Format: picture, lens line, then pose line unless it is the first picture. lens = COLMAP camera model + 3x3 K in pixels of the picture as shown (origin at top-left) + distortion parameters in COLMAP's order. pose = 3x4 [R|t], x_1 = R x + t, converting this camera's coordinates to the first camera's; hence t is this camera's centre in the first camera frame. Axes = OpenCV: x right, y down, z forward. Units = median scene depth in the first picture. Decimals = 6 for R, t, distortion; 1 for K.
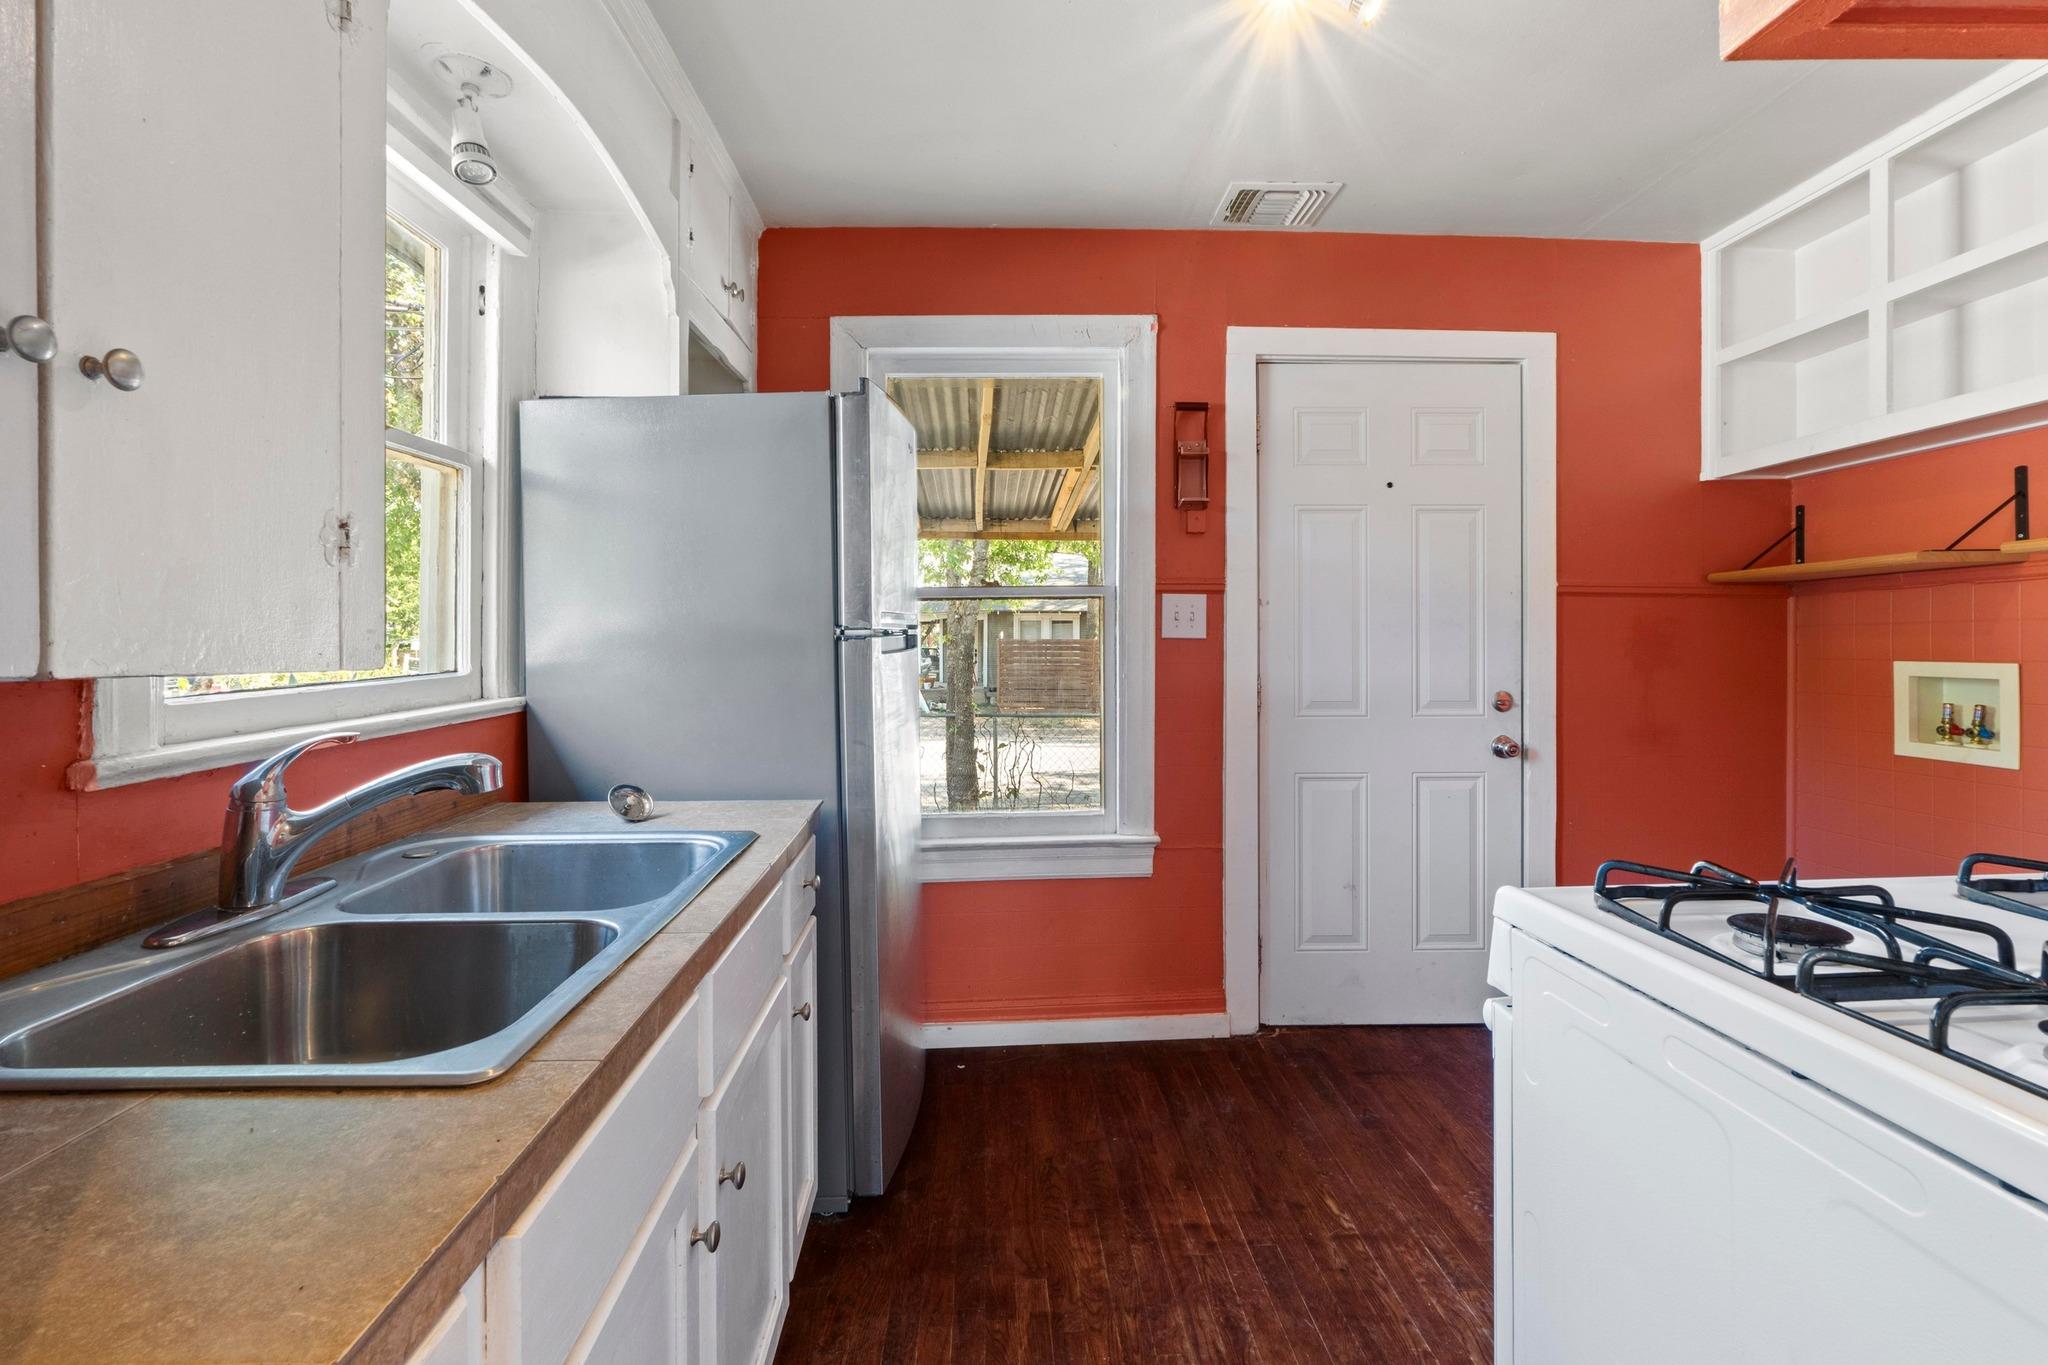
lens RADIAL K [[860.9, 0, 1028.8], [0, 860.9, 649.4], [0, 0, 1]] dist [0.000083, 0.000000]
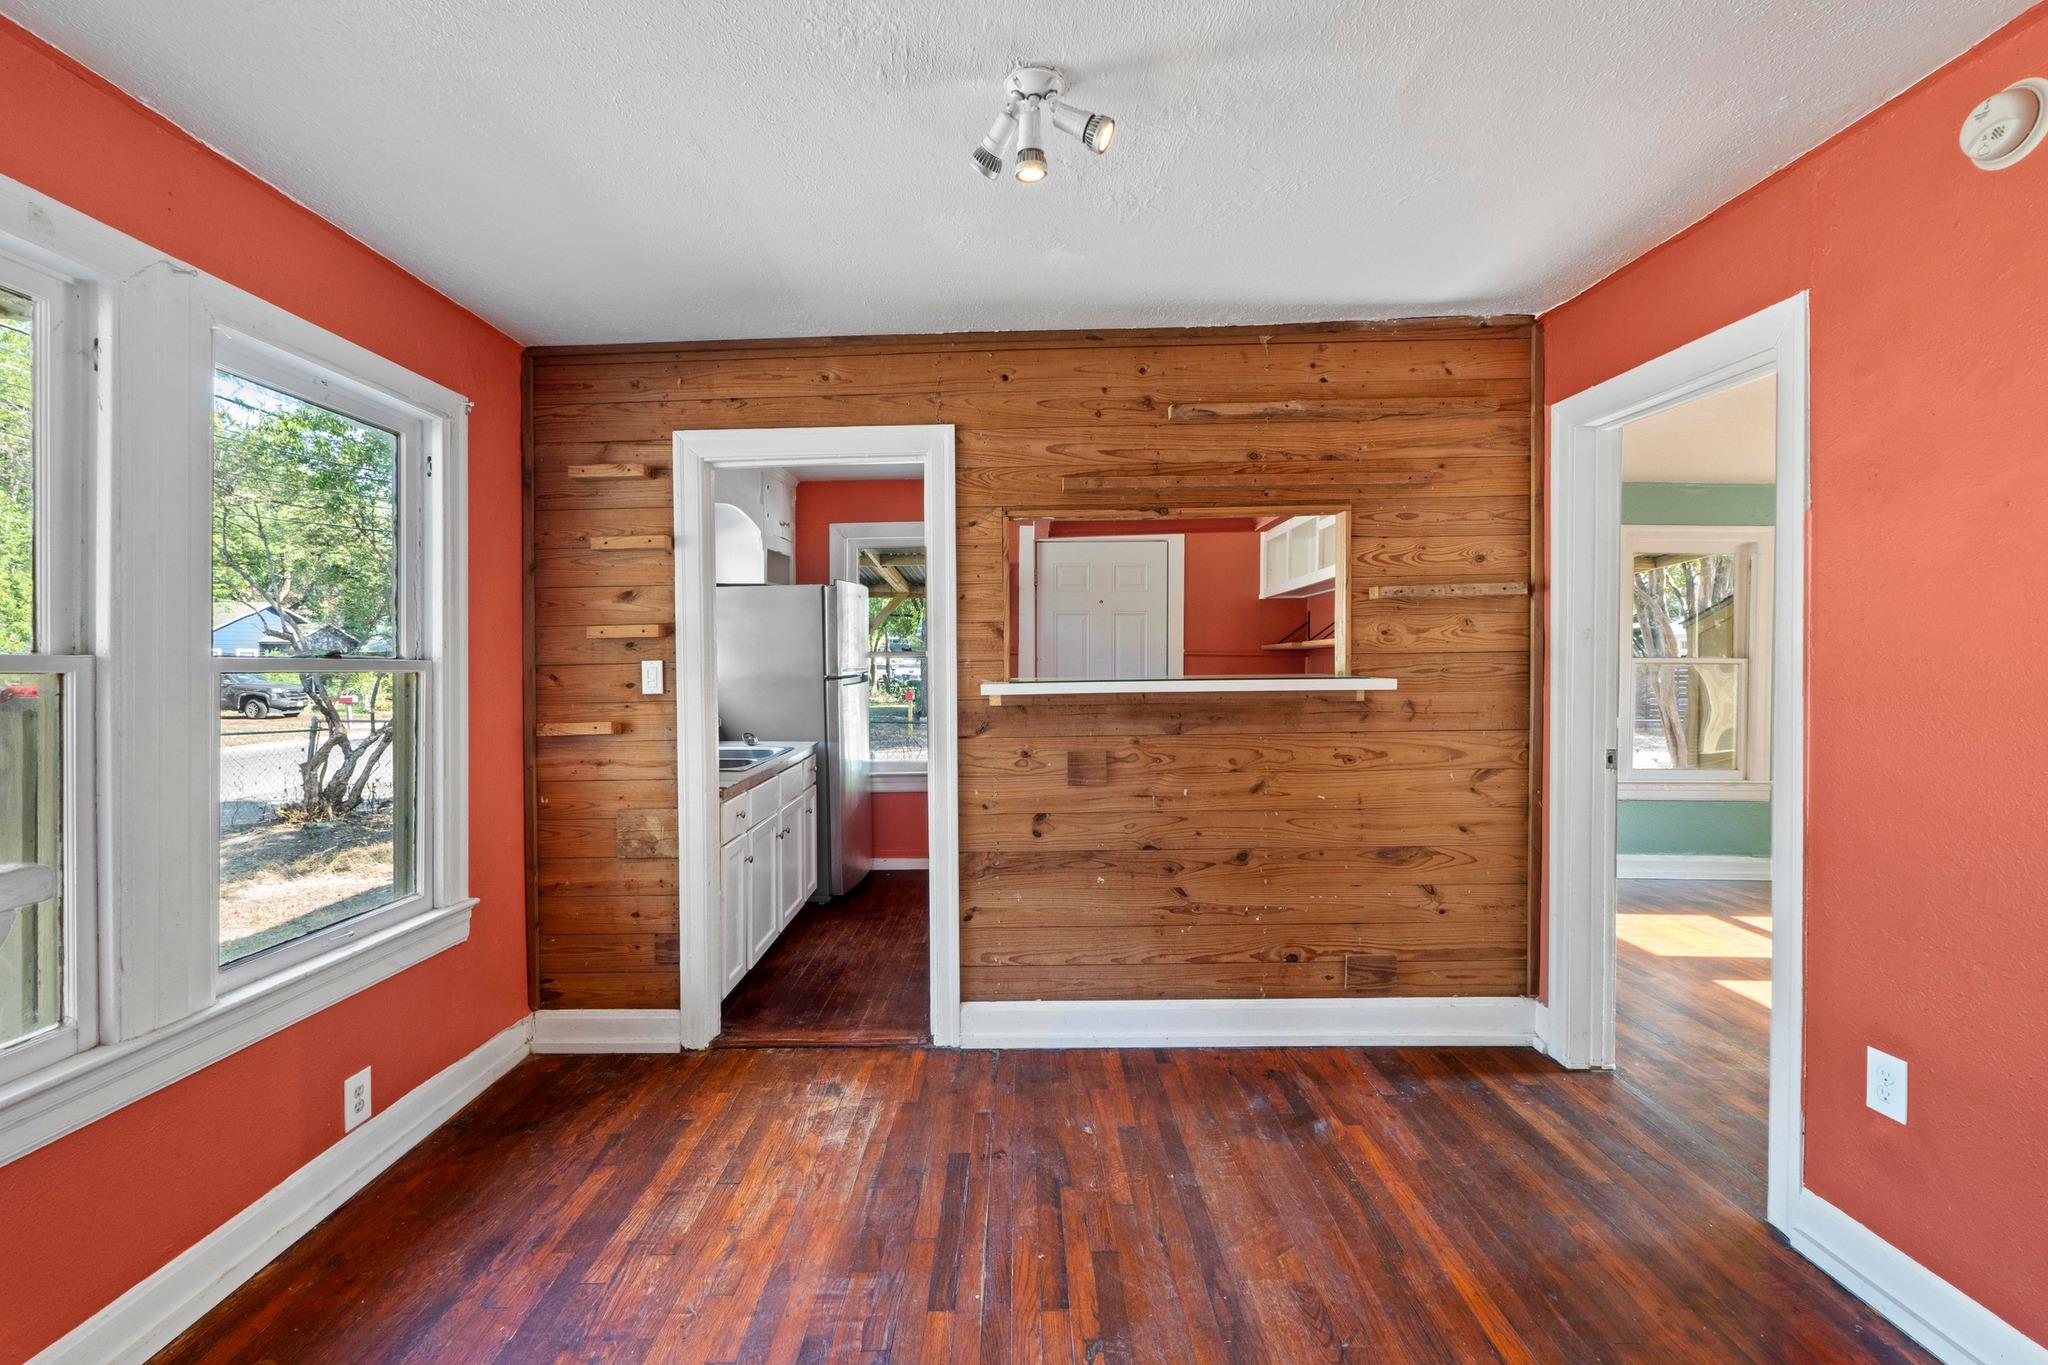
lens RADIAL K [[897.4, 0, 1024.0], [0, 897.4, 682.5], [0, 0, 1]] dist [-0.000041, 0.000007]
pose [[0.998150, 0.001825, -0.060776, 0.514576], [-0.001582, 0.999991, 0.004049, -0.014995], [0.060783, -0.003946, 0.998143, -1.583144]]
